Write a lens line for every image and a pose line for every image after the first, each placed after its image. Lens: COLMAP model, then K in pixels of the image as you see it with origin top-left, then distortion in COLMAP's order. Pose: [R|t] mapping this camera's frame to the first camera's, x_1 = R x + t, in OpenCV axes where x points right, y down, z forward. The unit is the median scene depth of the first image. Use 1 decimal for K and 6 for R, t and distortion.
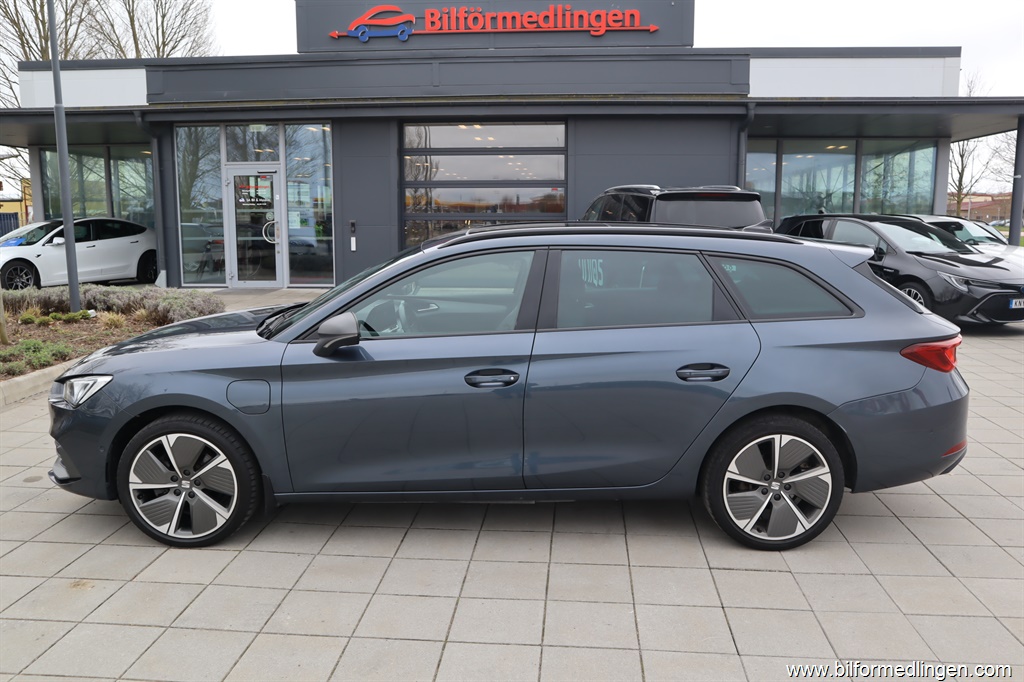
lens RADIAL K [[836.2, 0, 512.0], [0, 836.2, 341.0], [0, 0, 1]] dist [-0.084198, 0.091775]
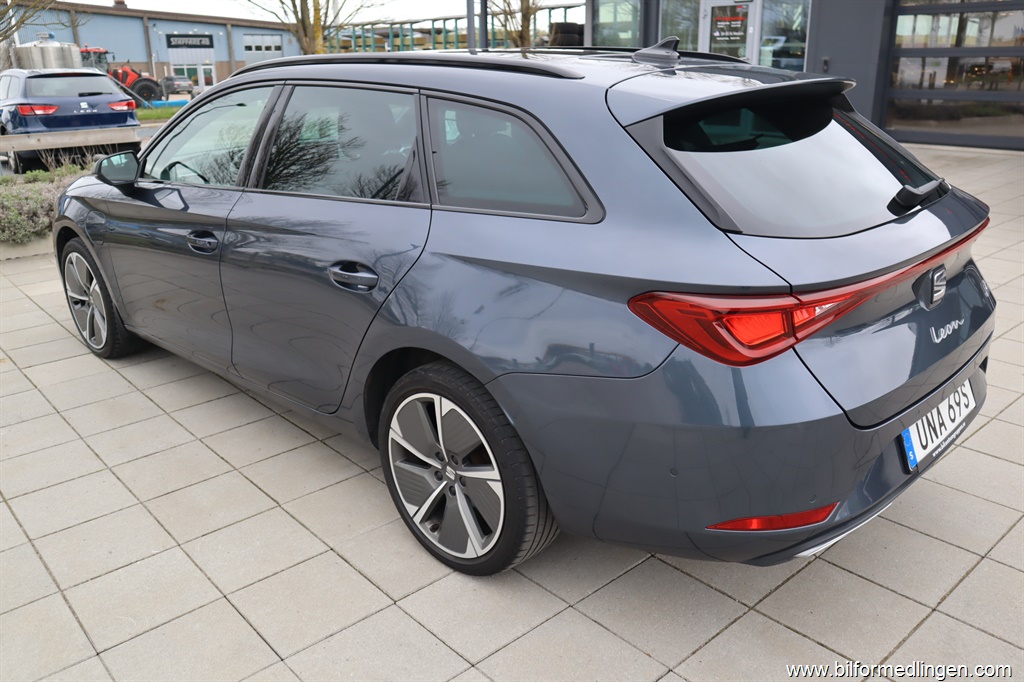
lens RADIAL K [[836.2, 0, 512.0], [0, 836.2, 341.0], [0, 0, 1]] dist [-0.084198, 0.091775]
pose [[0.724763, 0.217371, -0.653810, 0.748691], [-0.094220, 0.971283, 0.218475, -0.067381], [0.682525, -0.096741, 0.724431, 0.579343]]
